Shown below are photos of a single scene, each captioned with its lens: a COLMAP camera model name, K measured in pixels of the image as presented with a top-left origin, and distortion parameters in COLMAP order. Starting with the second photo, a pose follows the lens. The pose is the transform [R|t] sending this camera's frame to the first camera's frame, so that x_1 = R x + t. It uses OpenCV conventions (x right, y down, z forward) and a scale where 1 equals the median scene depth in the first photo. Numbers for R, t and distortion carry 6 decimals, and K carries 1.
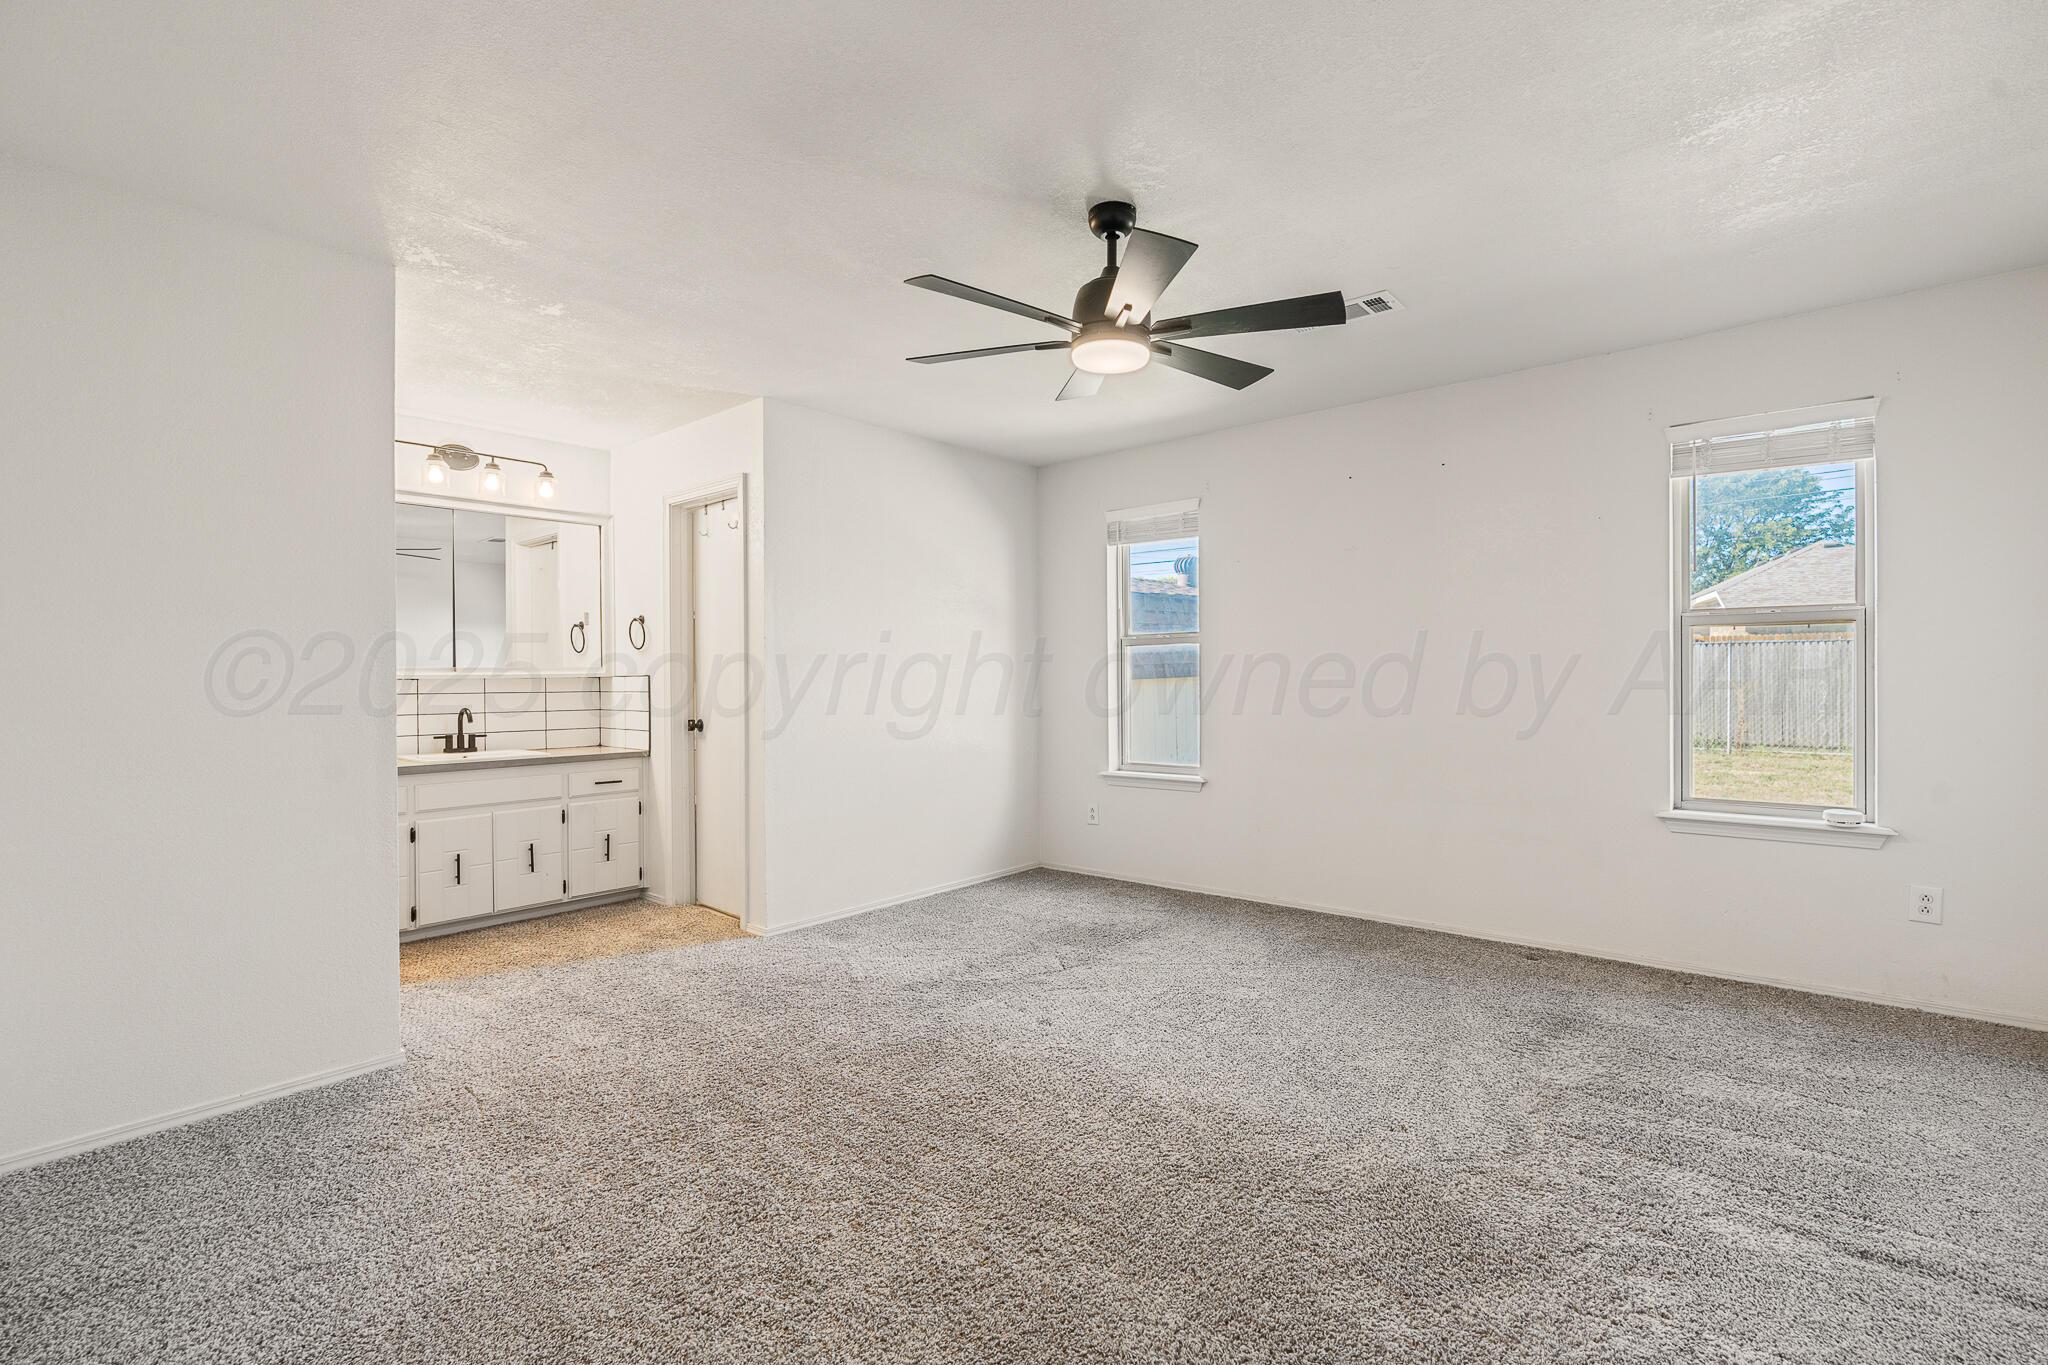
lens RADIAL K [[933.6, 0, 1023.0], [0, 933.6, 669.5], [0, 0, 1]] dist [-0.011487, 0.003143]
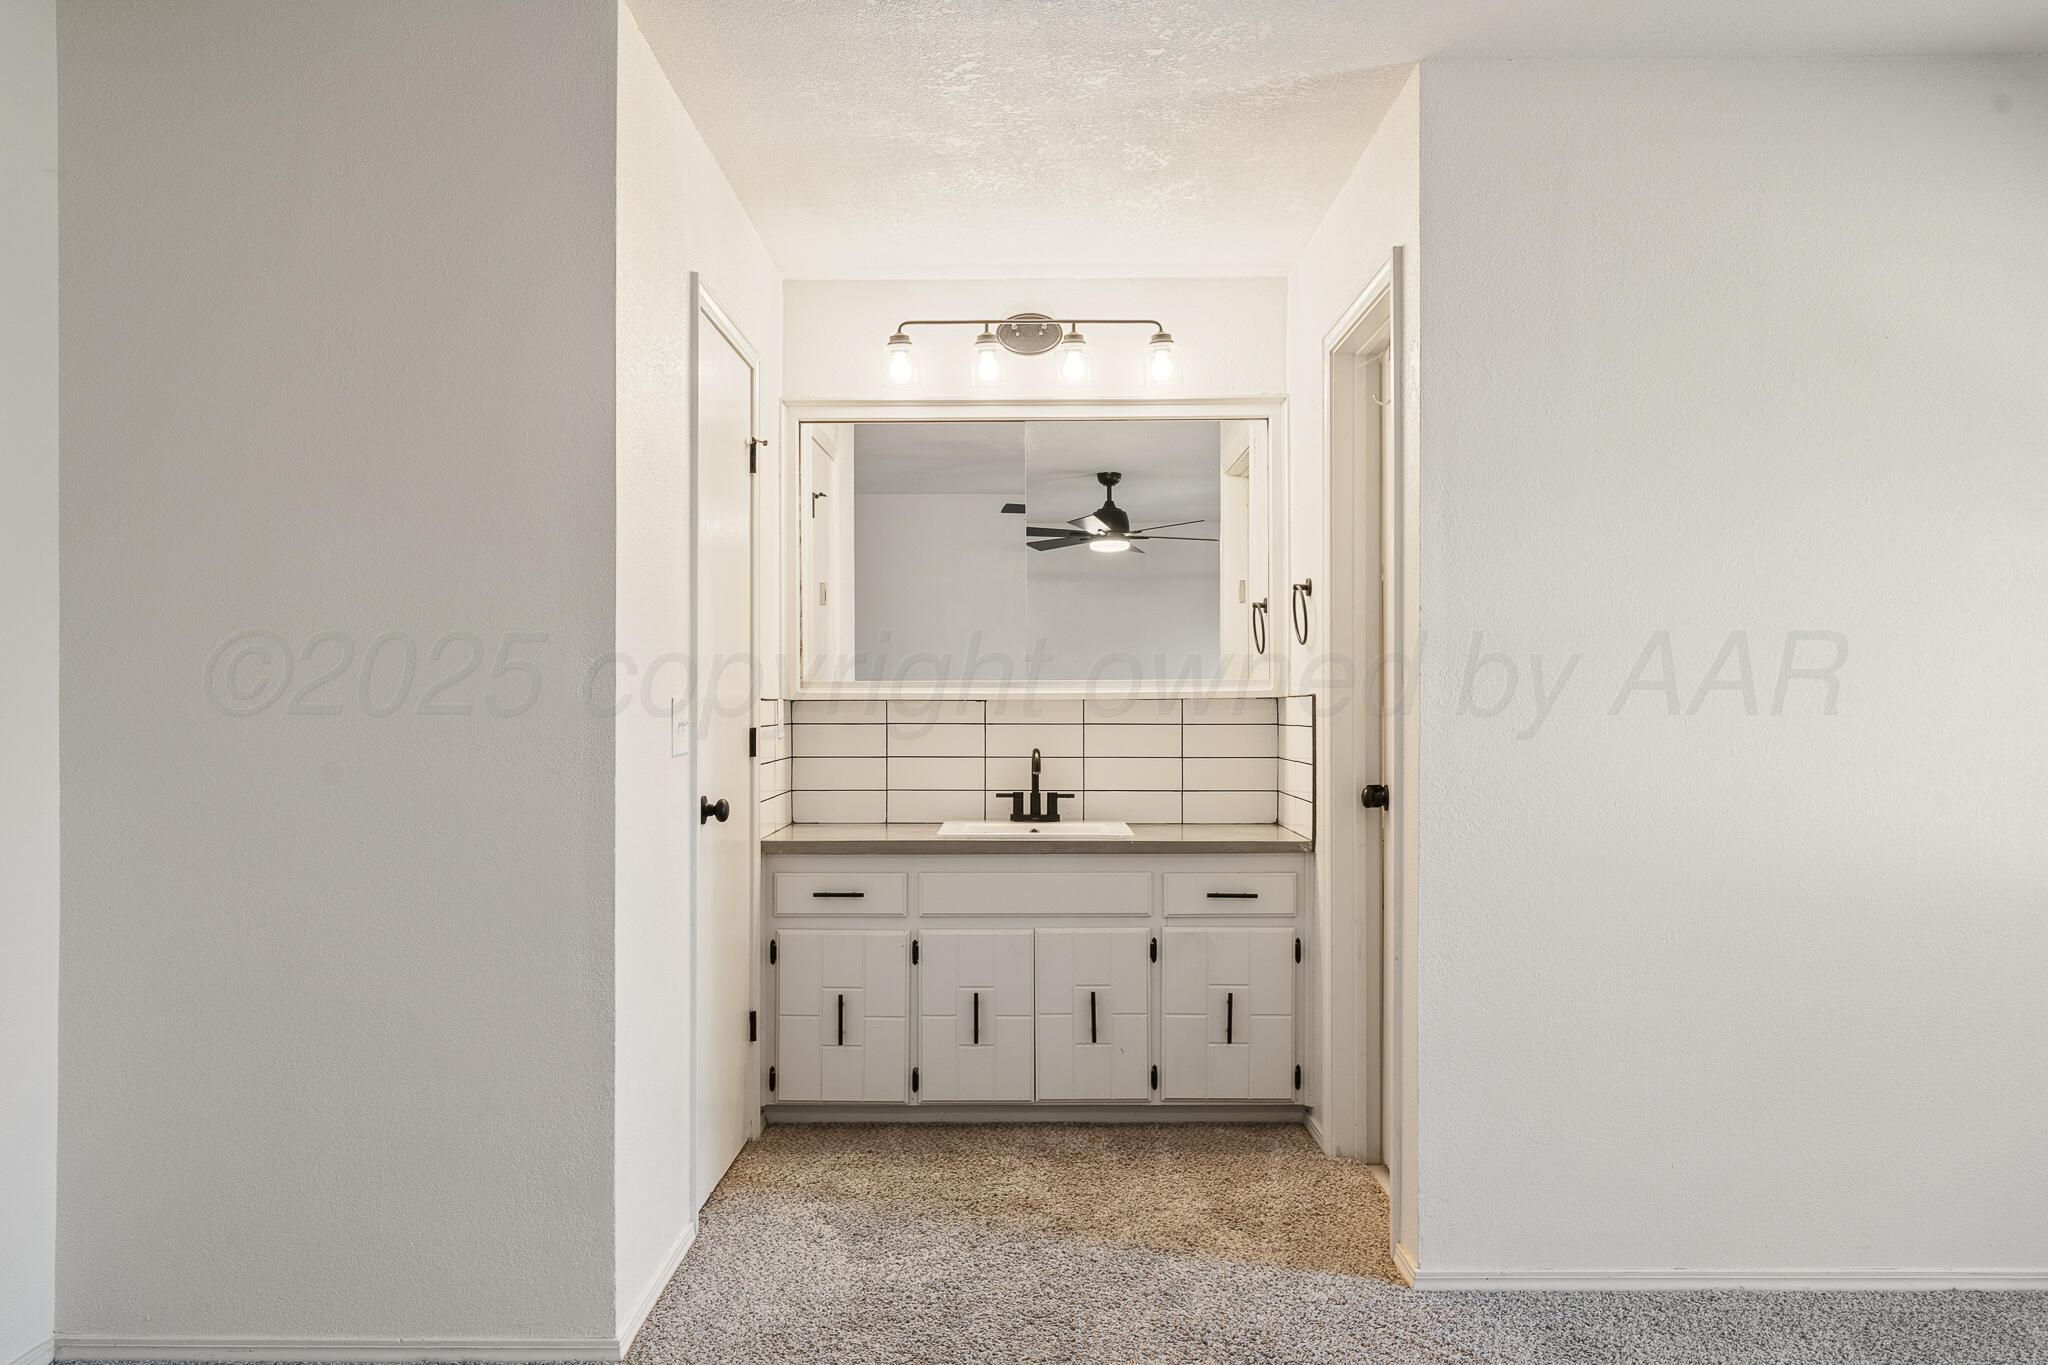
lens RADIAL K [[1480.9, 0, 1023.8], [0, 1480.9, 698.5], [0, 0, 1]] dist [0.006562, 0.003177]
pose [[0.644822, 0.001188, -0.764332, 0.126347], [0.002582, 0.999990, 0.003732, 0.005487], [0.764328, -0.004380, 0.644812, 0.373710]]
